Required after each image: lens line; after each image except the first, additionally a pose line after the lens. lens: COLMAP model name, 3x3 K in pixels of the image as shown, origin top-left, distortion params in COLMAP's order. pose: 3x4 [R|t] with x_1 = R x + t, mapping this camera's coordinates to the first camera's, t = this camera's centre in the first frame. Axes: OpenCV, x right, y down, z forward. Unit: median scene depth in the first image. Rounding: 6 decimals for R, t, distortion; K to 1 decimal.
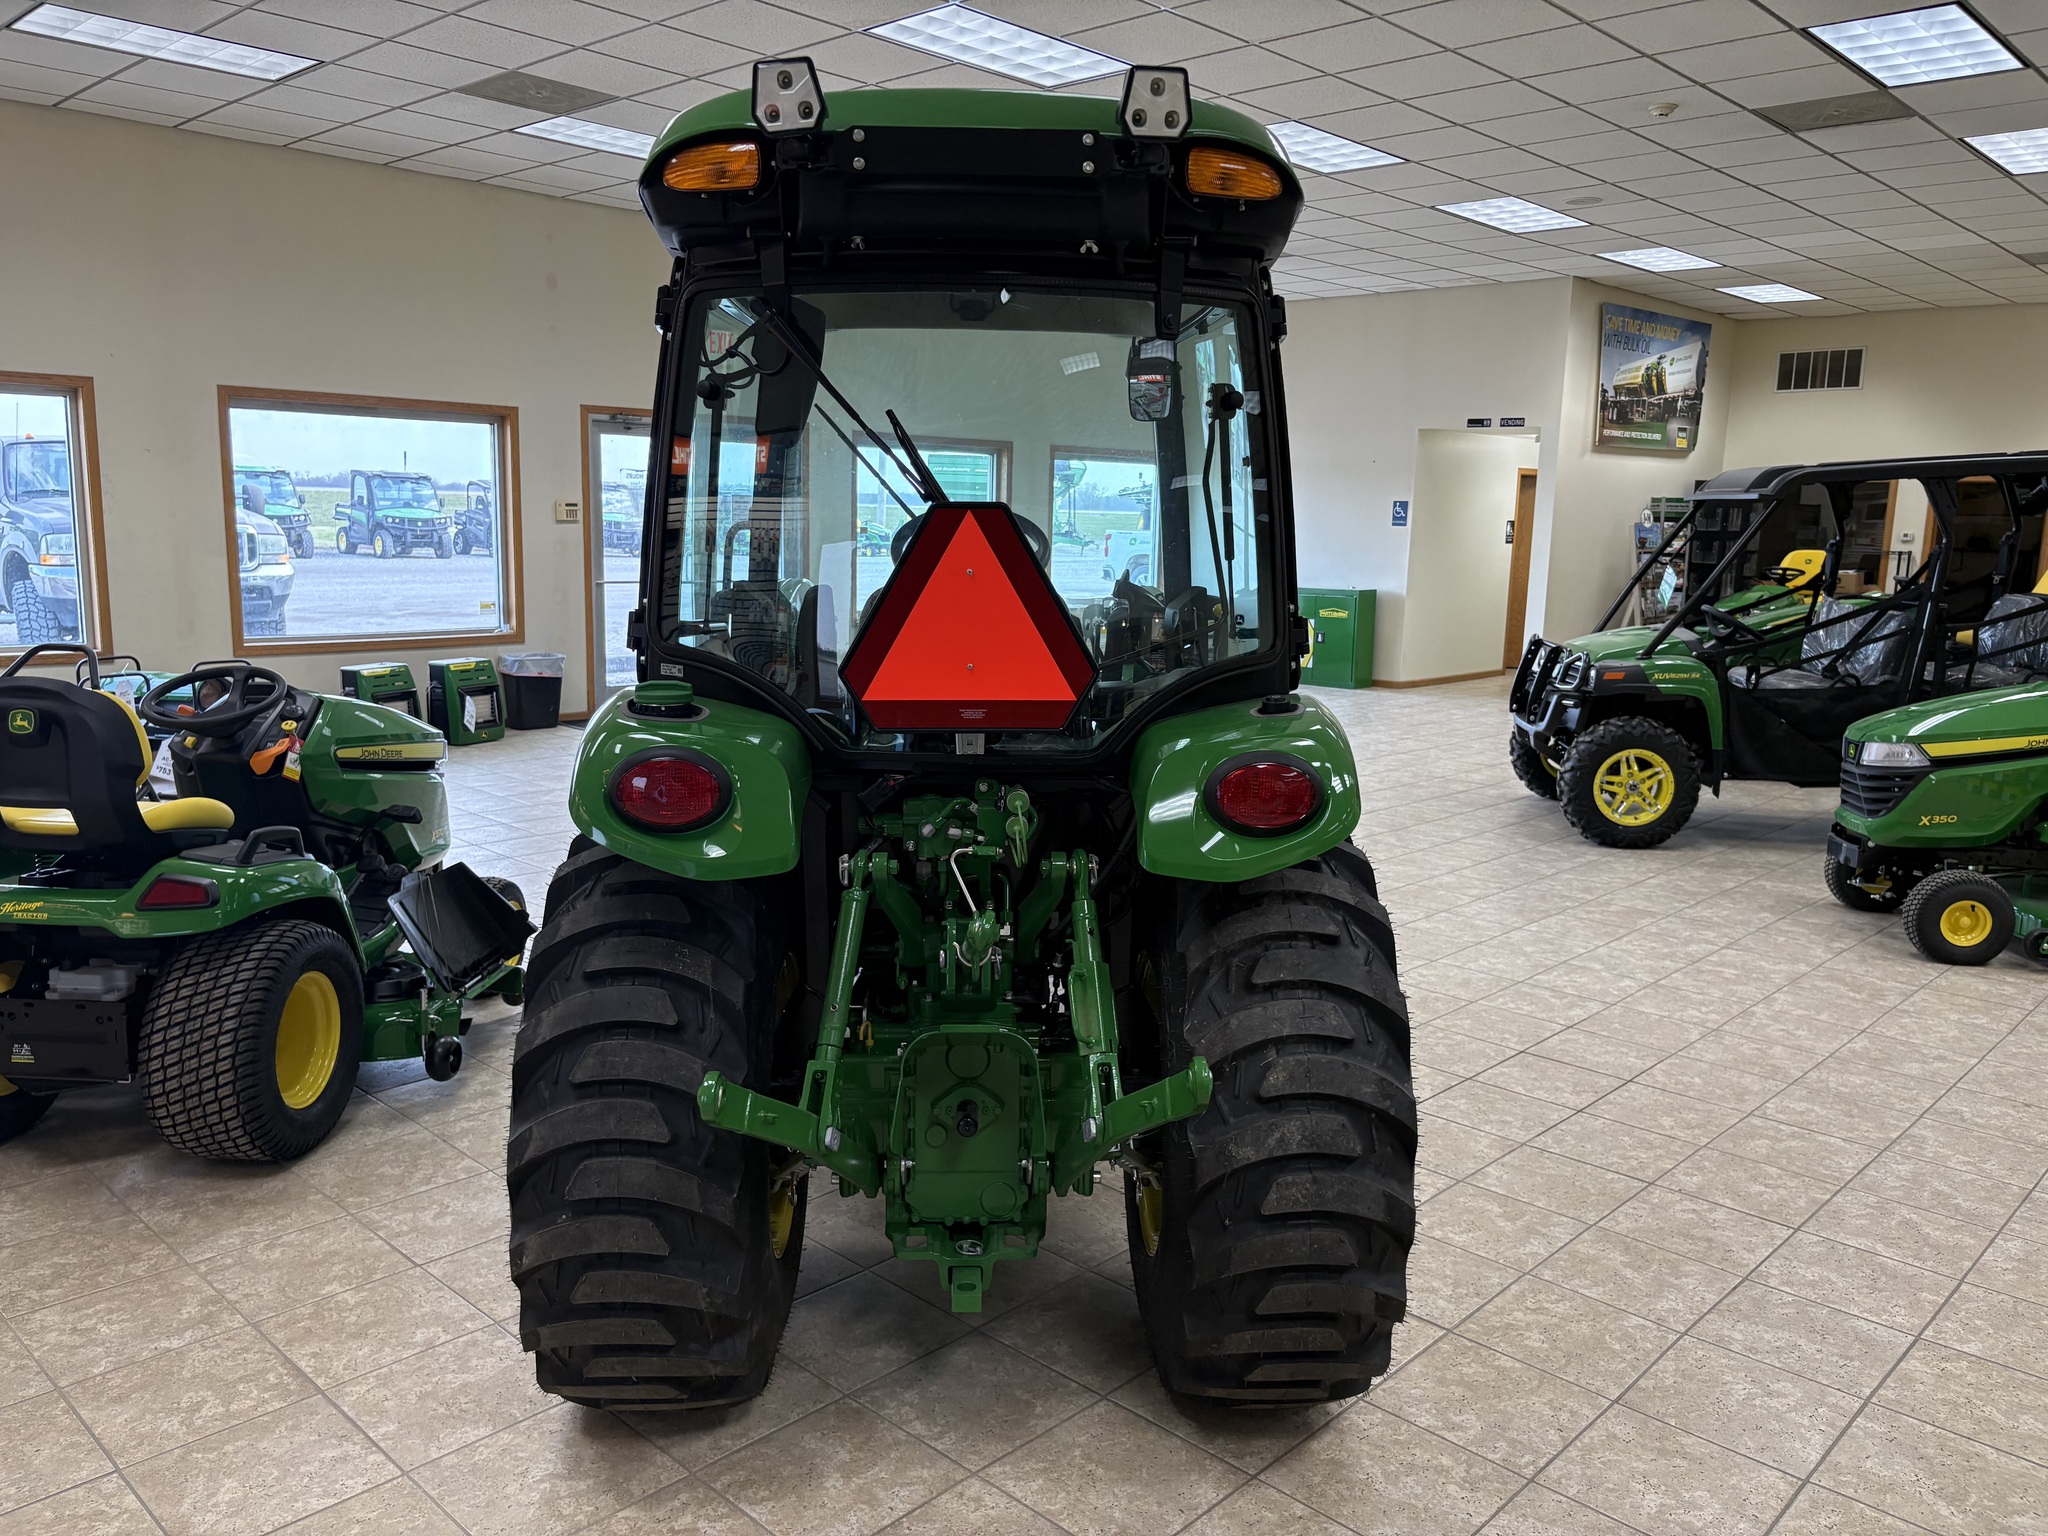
lens RADIAL K [[1541.7, 0, 1015.9], [0, 1541.7, 754.7], [0, 0, 1]] dist [0.059063, -0.055053]
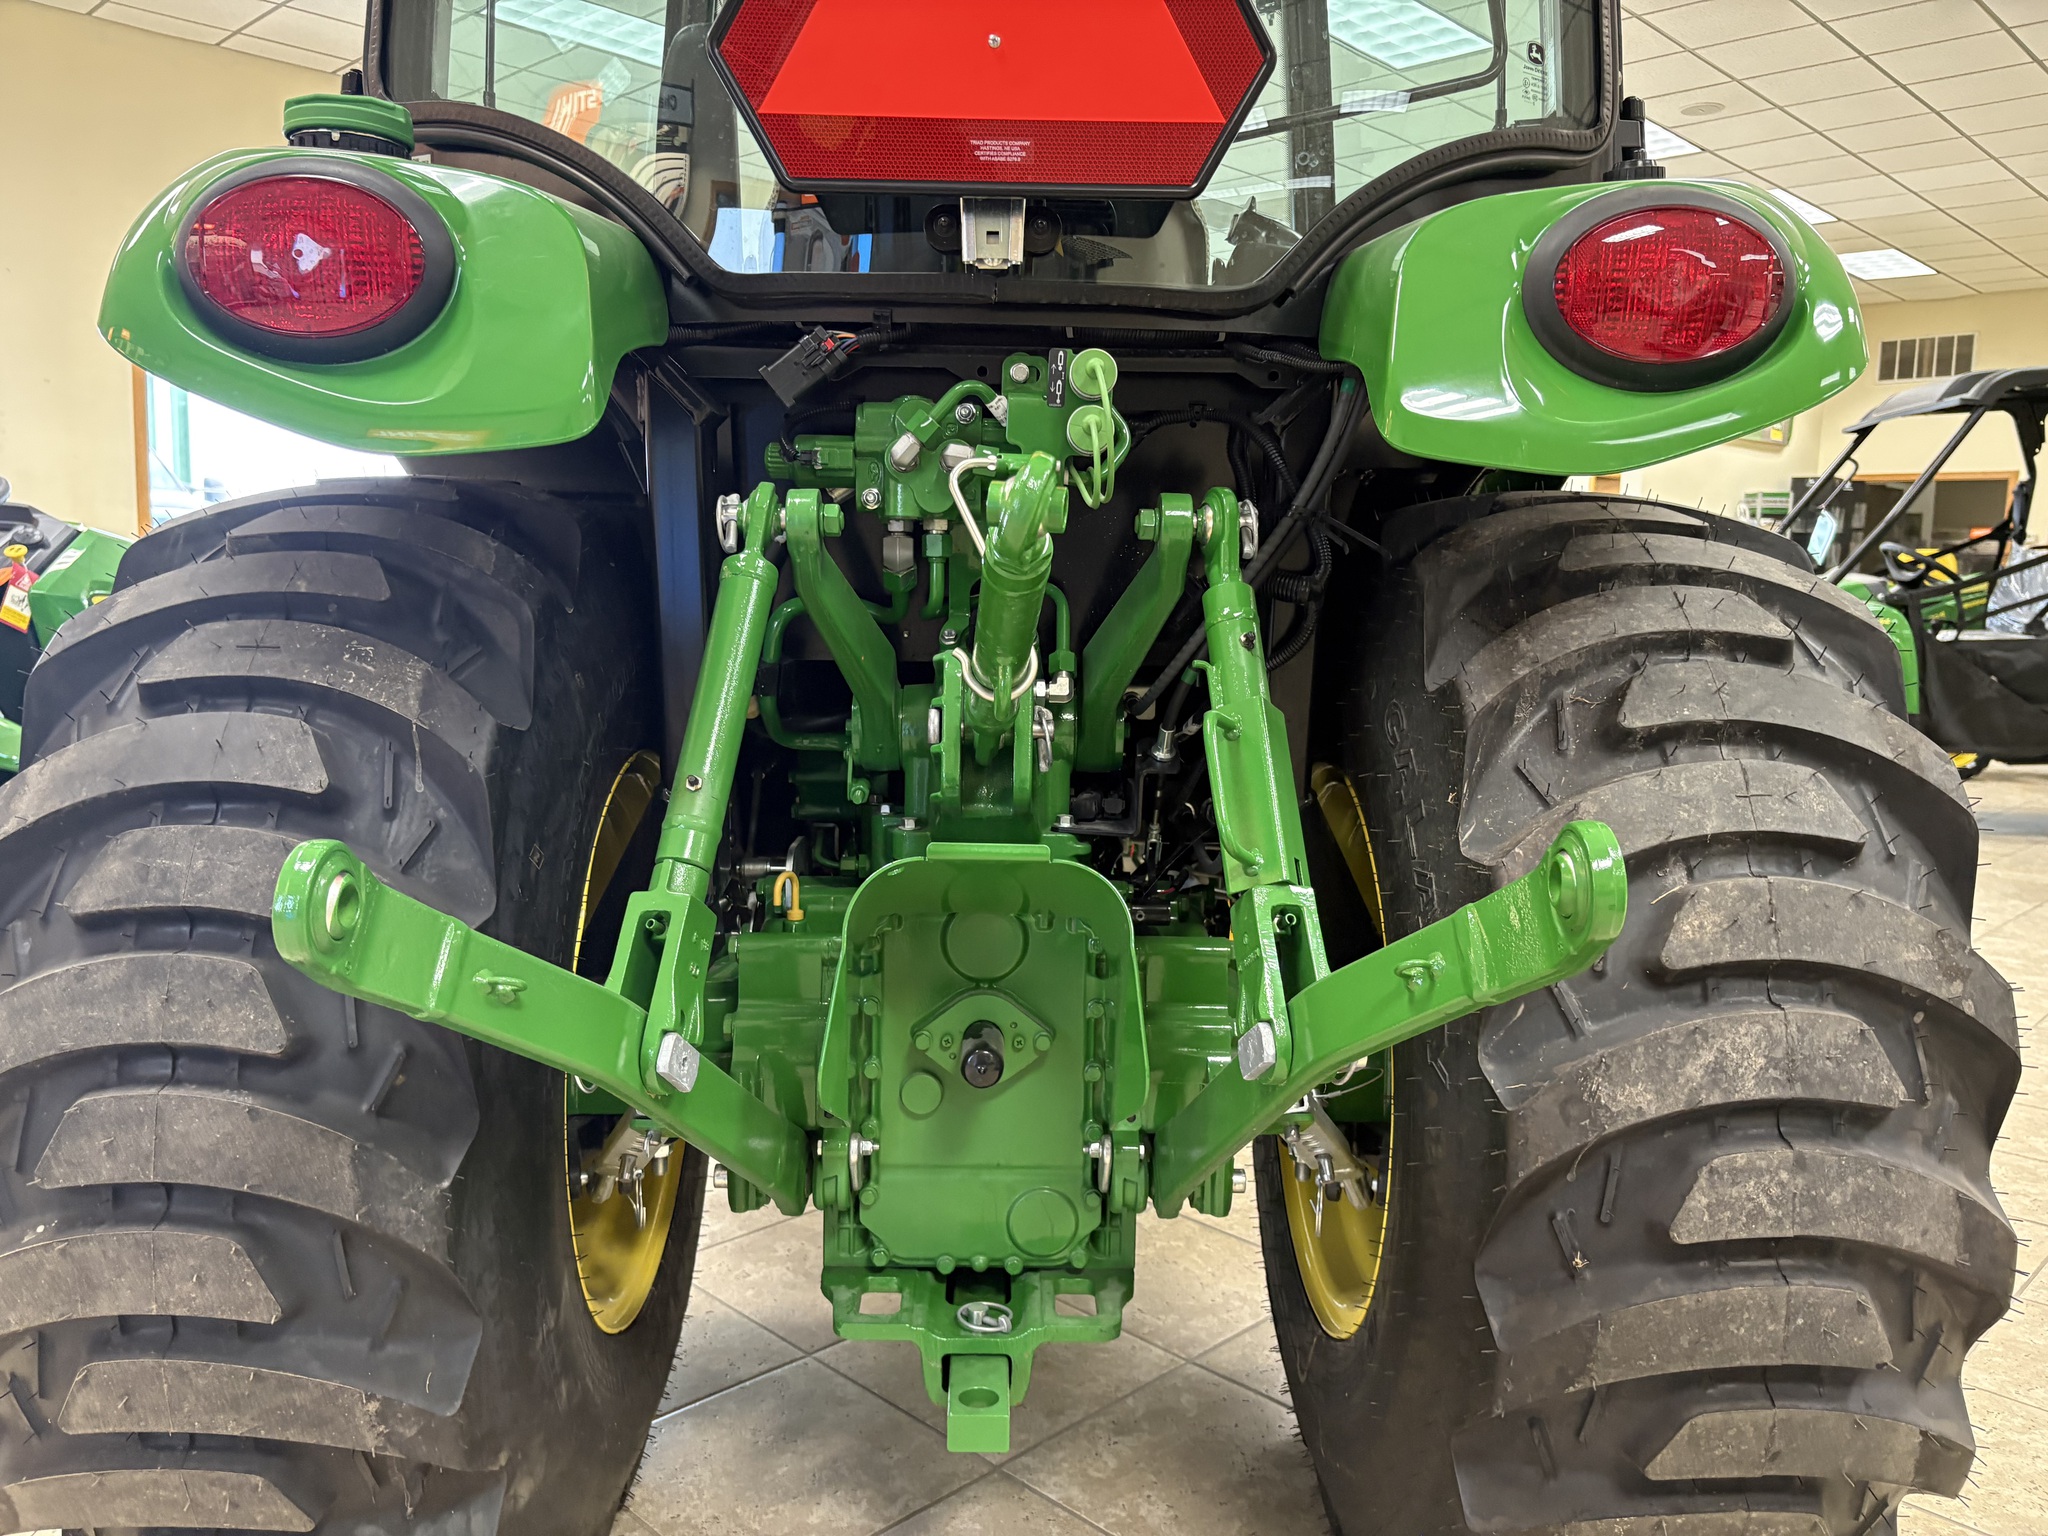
lens RADIAL K [[1549.8, 0, 1007.6], [0, 1549.8, 757.9], [0, 0, 1]] dist [0.001316, 0.036913]
pose [[0.999821, 0.005737, -0.018019, -0.016504], [-0.006536, 0.998984, -0.044594, 0.177554], [0.017745, 0.044704, 0.998843, 0.546036]]
